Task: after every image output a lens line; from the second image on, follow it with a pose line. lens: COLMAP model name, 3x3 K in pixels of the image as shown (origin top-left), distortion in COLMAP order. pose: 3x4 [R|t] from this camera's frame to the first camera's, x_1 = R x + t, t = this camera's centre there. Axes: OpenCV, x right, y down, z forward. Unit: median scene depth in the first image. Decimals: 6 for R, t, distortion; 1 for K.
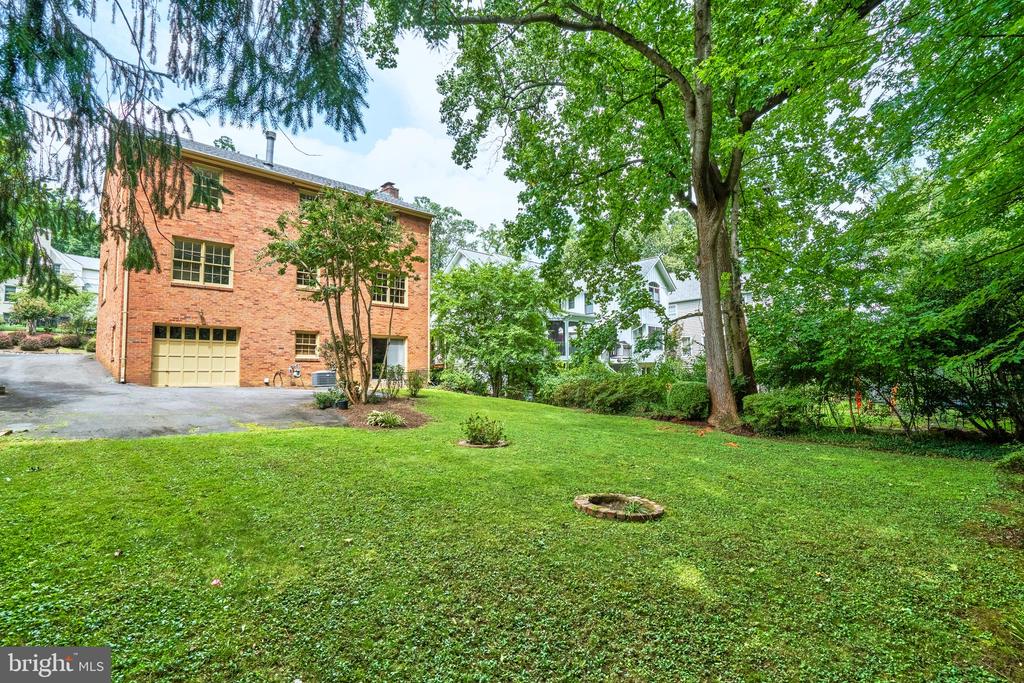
lens RADIAL K [[506.5, 0, 512.1], [0, 506.5, 335.6], [0, 0, 1]] dist [-0.028536, 0.011987]
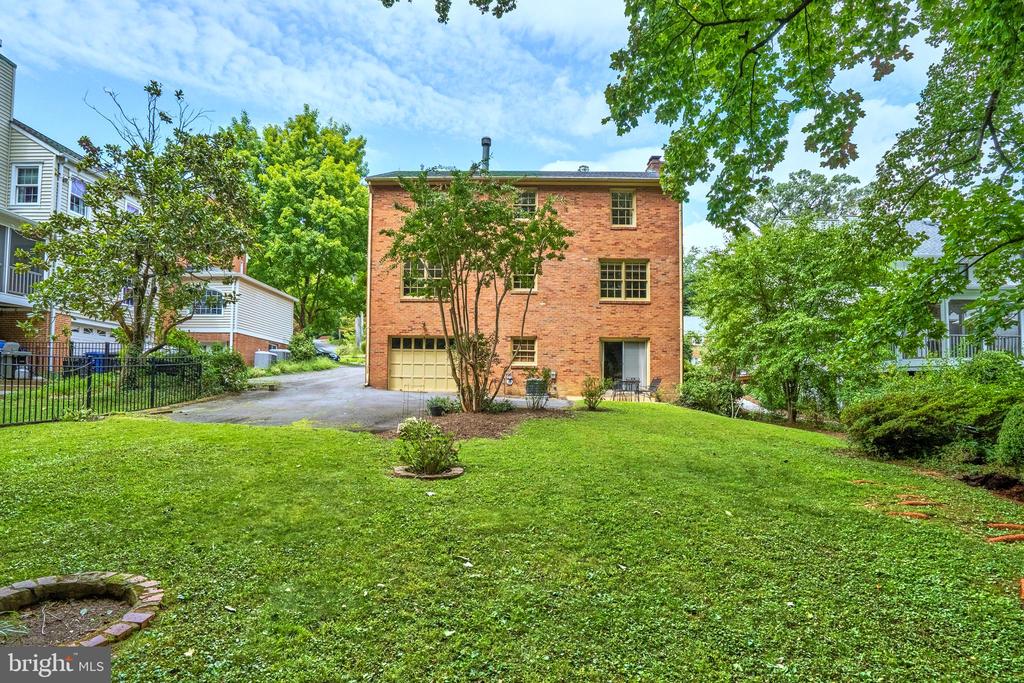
lens RADIAL K [[506.5, 0, 531.7], [0, 506.5, 346.3], [0, 0, 1]] dist [-0.028536, 0.011987]
pose [[0.687970, -0.042537, -0.724492, 0.315821], [0.037143, 0.999036, -0.023386, 0.034726], [0.724788, -0.010821, 0.688887, 0.394527]]
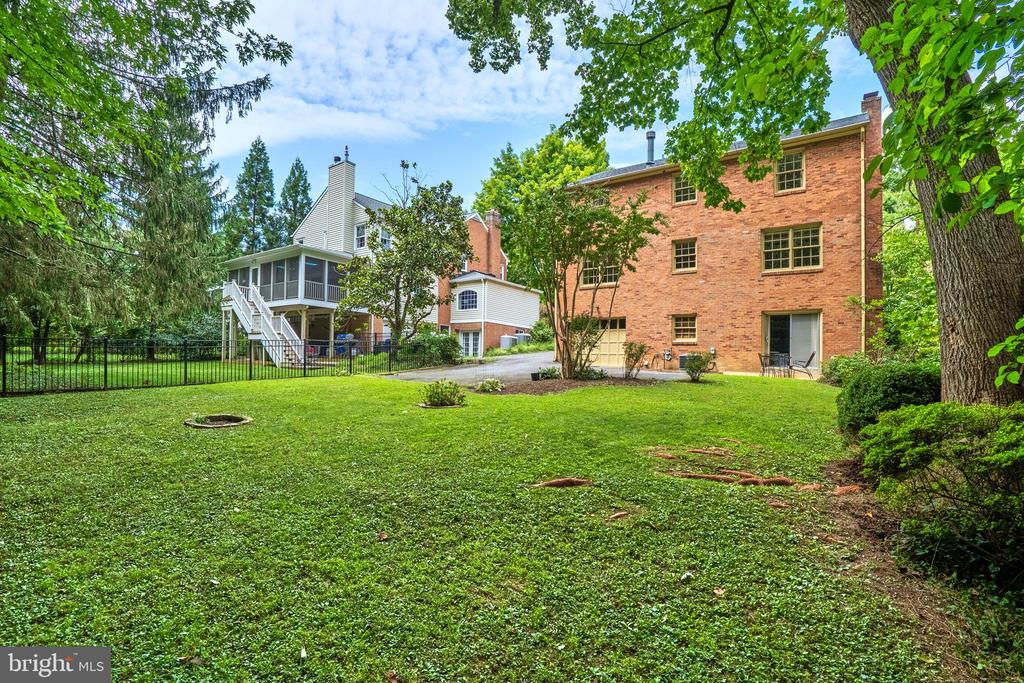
lens RADIAL K [[506.5, 0, 512.7], [0, 506.5, 337.9], [0, 0, 1]] dist [-0.028536, 0.011987]
pose [[0.139170, -0.039125, -0.989495, 0.572743], [0.050992, 0.998177, -0.032297, 0.056665], [0.988955, -0.045962, 0.140911, 0.578524]]
